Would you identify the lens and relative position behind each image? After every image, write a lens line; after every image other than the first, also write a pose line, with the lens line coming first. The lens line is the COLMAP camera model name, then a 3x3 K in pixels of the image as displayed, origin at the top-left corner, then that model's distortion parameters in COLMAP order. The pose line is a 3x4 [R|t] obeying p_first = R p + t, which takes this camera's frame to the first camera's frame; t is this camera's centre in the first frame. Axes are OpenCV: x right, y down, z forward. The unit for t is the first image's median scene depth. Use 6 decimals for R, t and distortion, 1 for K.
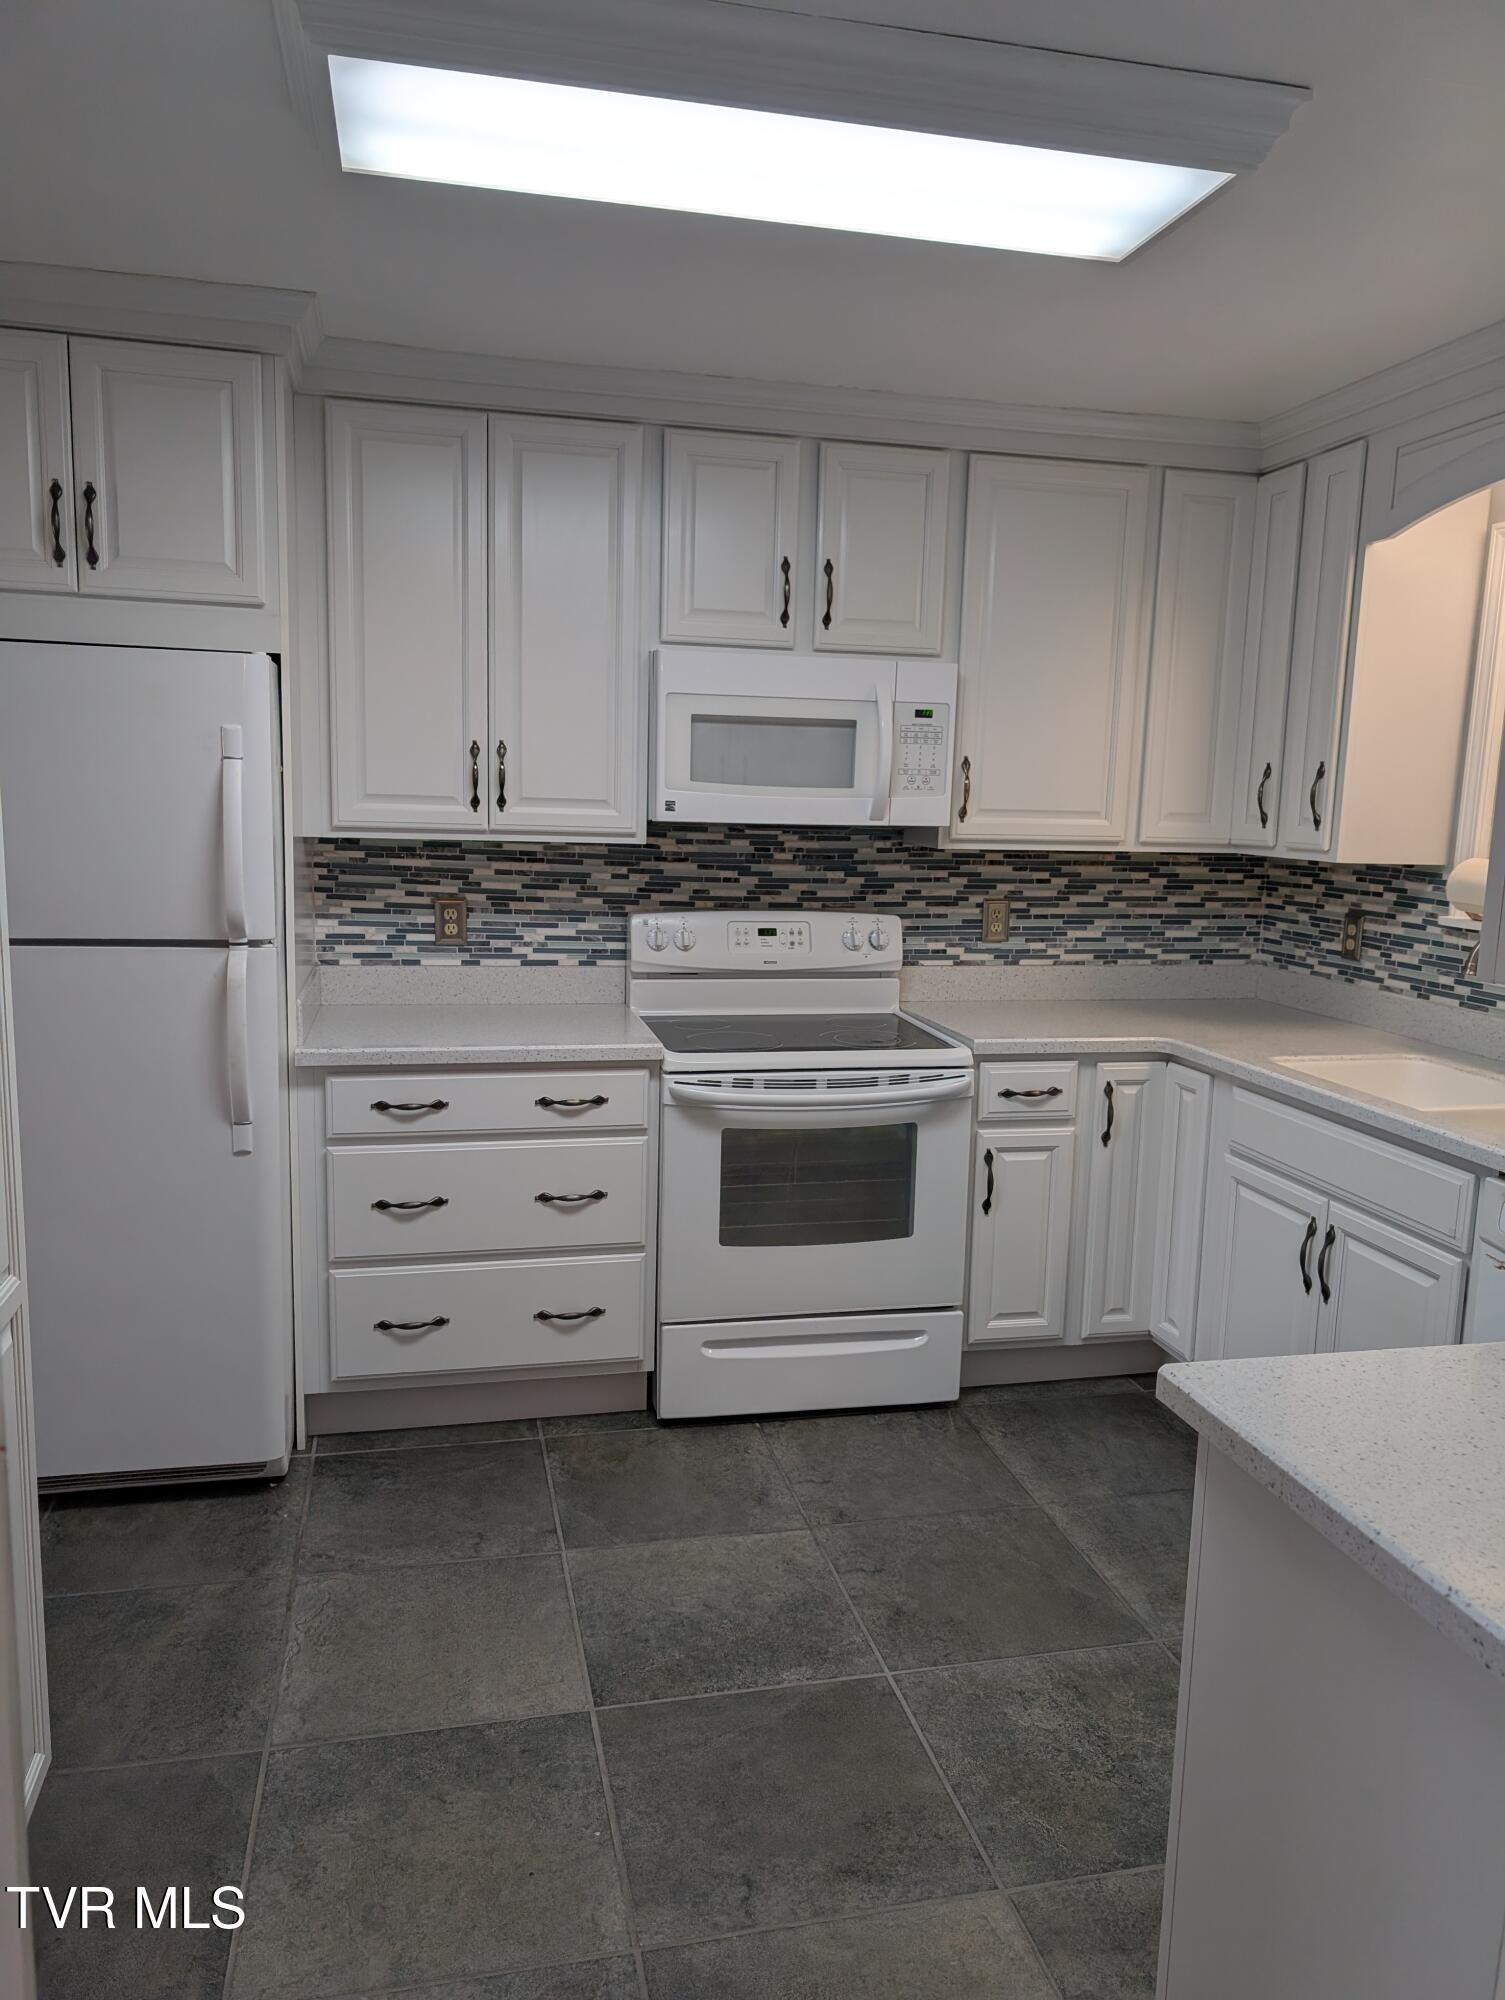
lens RADIAL K [[1431.8, 0, 745.0], [0, 1431.8, 1005.6], [0, 0, 1]] dist [0.025933, -0.011103]
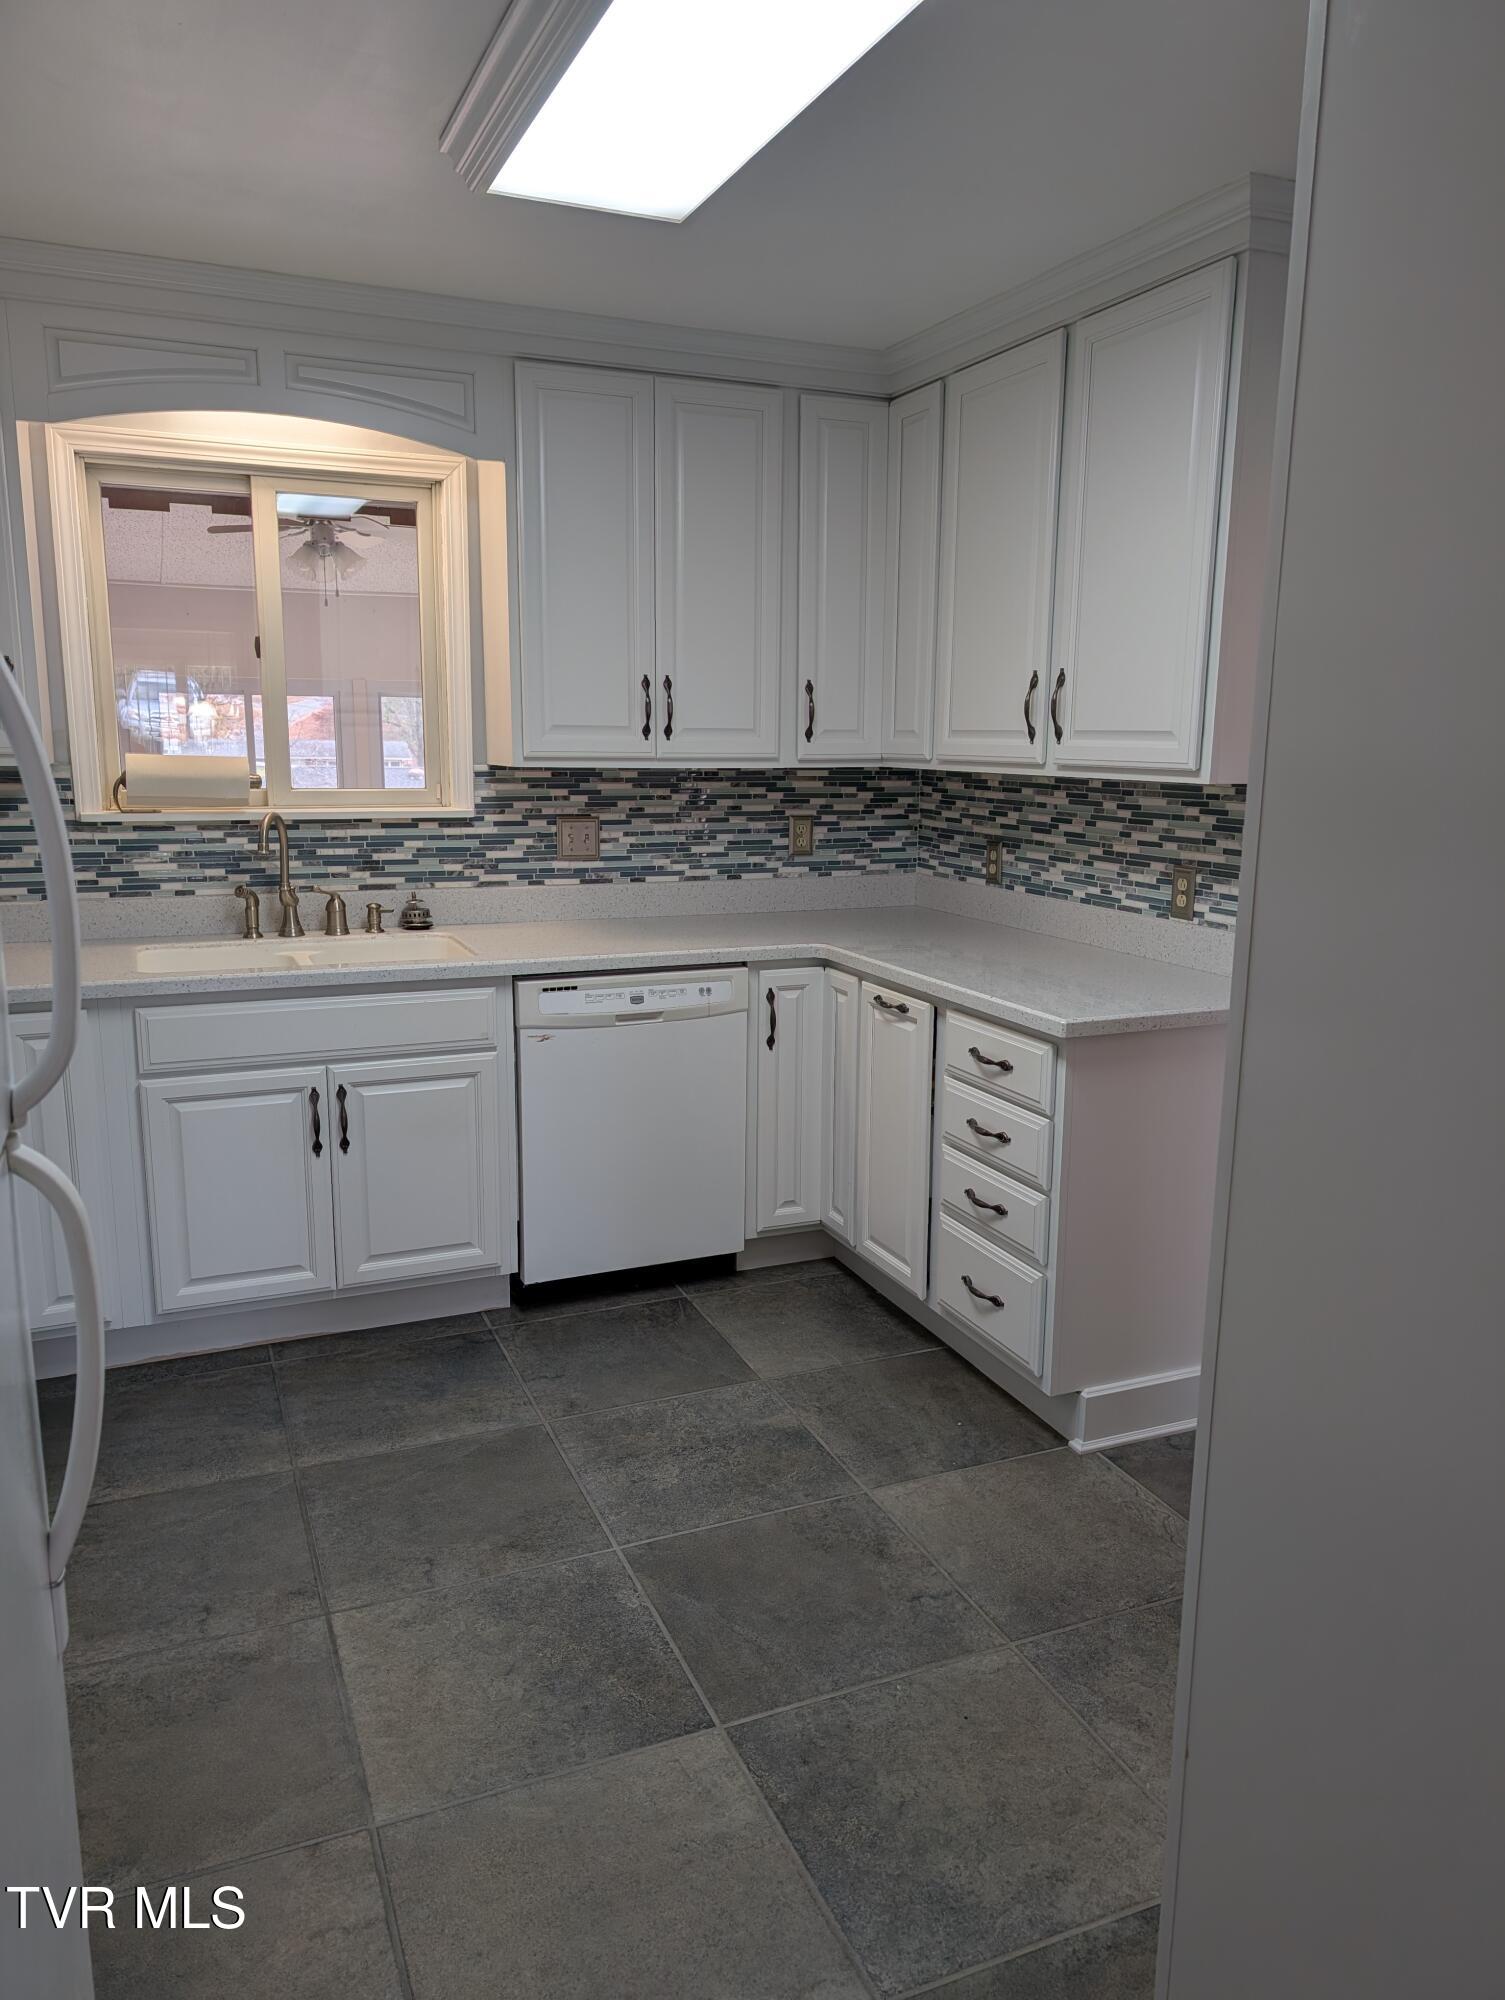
lens RADIAL K [[1431.8, 0, 755.6], [0, 1431.8, 996.3], [0, 0, 1]] dist [0.025933, -0.011103]
pose [[-0.172114, -0.208157, 0.962833, -0.873153], [0.129687, 0.964123, 0.231619, -0.160703], [-0.976503, 0.164732, -0.138944, 1.009542]]
